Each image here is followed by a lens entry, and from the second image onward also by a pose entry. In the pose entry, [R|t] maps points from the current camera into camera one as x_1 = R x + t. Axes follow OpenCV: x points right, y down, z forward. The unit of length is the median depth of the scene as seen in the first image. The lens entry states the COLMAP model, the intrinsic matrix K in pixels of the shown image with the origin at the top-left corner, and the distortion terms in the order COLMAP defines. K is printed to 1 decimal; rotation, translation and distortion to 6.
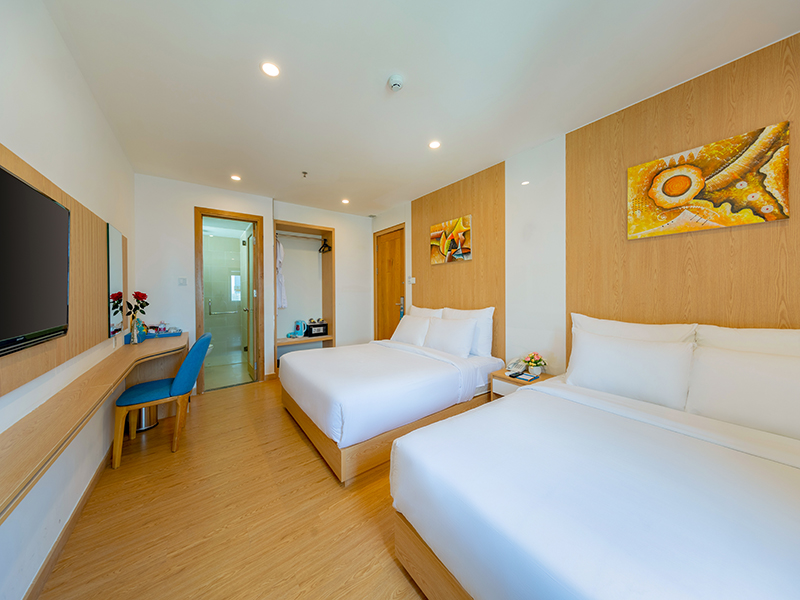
lens RADIAL K [[257.5, 0, 400.7], [0, 257.5, 294.3], [0, 0, 1]] dist [0.000024, -0.000103]
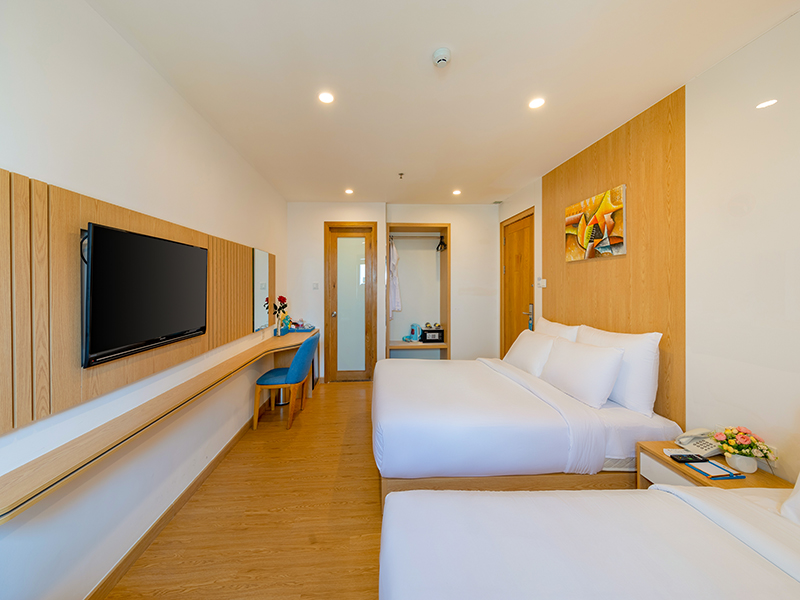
lens RADIAL K [[293.1, 0, 394.7], [0, 293.1, 287.5], [0, 0, 1]] dist [-0.000634, -0.000137]
pose [[0.831389, 0.009131, -0.555616, 0.203467], [-0.011670, 0.999931, -0.001029, -0.044417], [0.555568, 0.007340, 0.831438, 0.076092]]
